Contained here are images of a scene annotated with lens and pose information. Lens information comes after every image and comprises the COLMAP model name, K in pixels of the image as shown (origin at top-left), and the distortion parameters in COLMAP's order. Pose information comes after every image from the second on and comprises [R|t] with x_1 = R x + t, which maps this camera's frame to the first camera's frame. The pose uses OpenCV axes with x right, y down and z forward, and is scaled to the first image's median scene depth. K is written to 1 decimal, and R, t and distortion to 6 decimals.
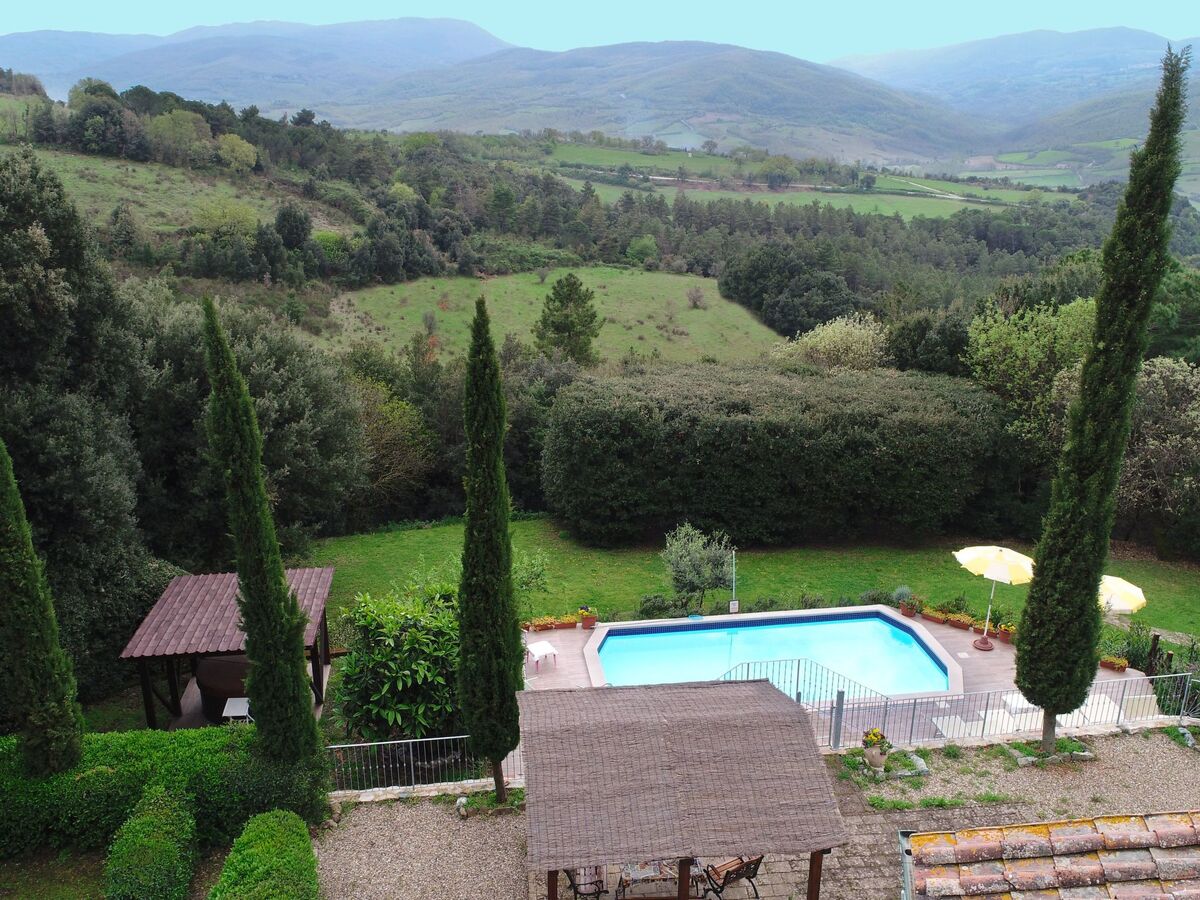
lens RADIAL K [[1033.4, 0, 604.0], [0, 1033.4, 477.5], [0, 0, 1]] dist [-0.002292, -0.012258]
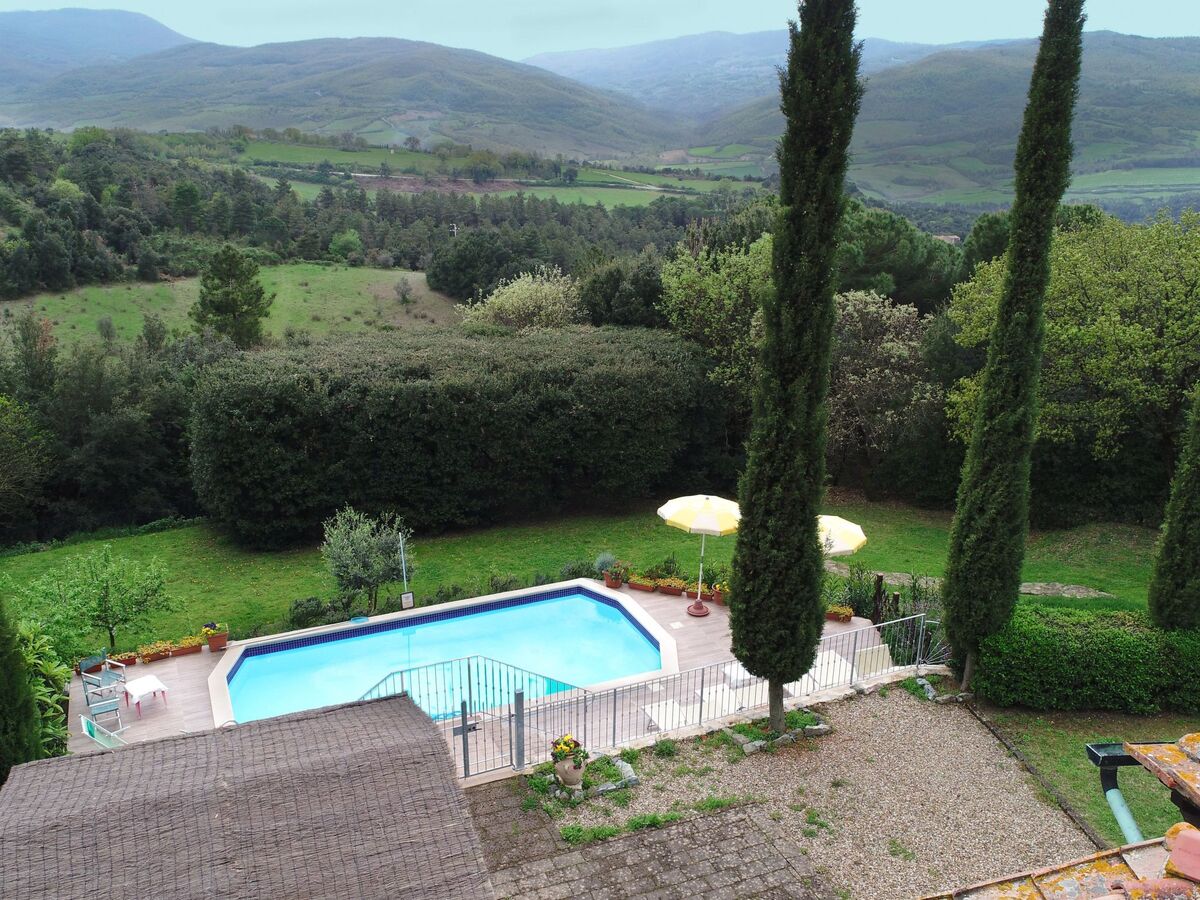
lens RADIAL K [[1033.4, 0, 604.0], [0, 1033.4, 477.5], [0, 0, 1]] dist [-0.002292, -0.012258]
pose [[0.963472, -0.088066, 0.252914, 0.057375], [0.087624, 0.996068, 0.013034, 0.023060], [-0.253068, 0.009603, 0.967401, 0.127294]]
